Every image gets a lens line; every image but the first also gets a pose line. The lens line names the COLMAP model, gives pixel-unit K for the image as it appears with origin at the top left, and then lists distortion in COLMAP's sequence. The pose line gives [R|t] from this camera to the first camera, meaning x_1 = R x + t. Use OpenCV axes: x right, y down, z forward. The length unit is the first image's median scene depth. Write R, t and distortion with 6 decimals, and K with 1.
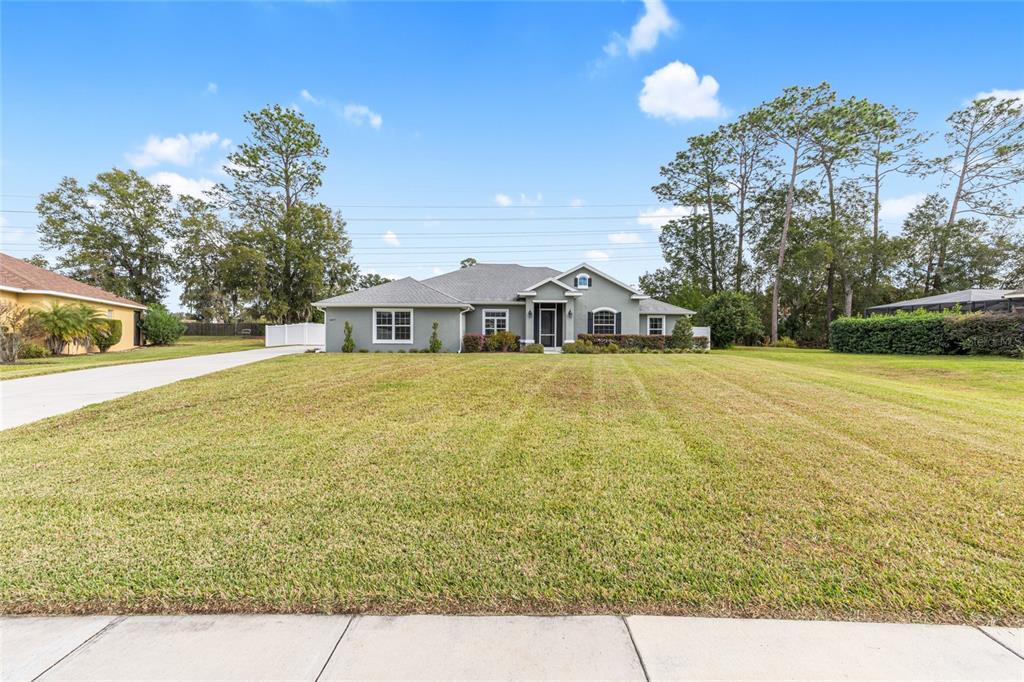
lens RADIAL K [[411.0, 0, 513.6], [0, 411.0, 342.7], [0, 0, 1]] dist [0.001358, 0.000227]
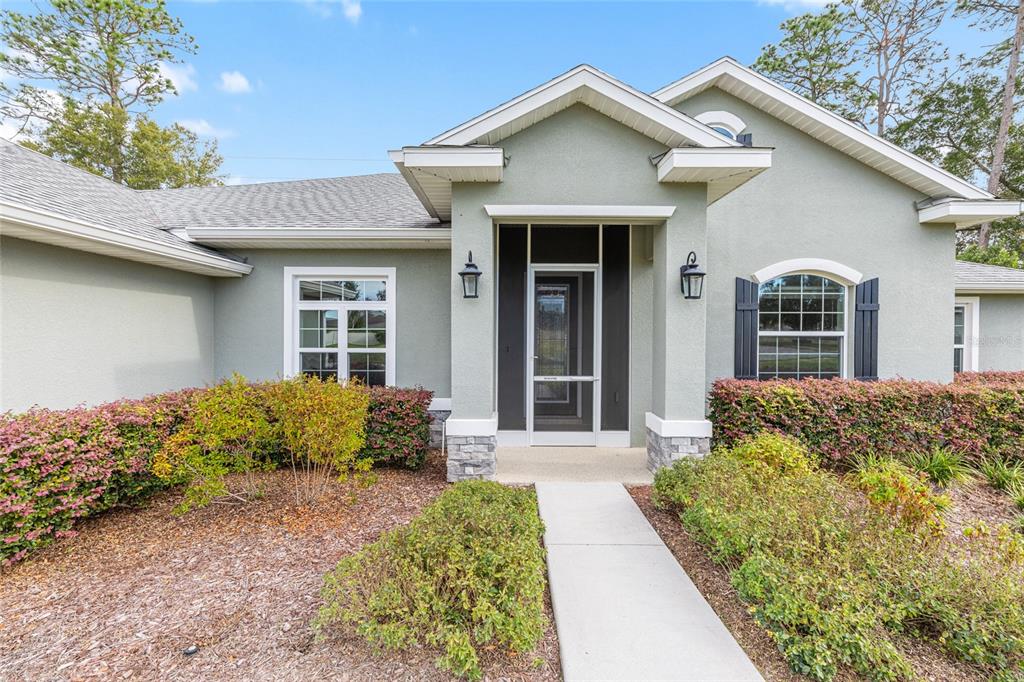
lens RADIAL K [[411.0, 0, 515.0], [0, 411.0, 338.4], [0, 0, 1]] dist [0.001358, 0.000227]
pose [[0.999942, -0.002099, -0.010579, 0.057301], [0.001872, 0.999768, -0.021440, -0.035785], [0.010622, 0.021419, 0.999714, 0.757780]]
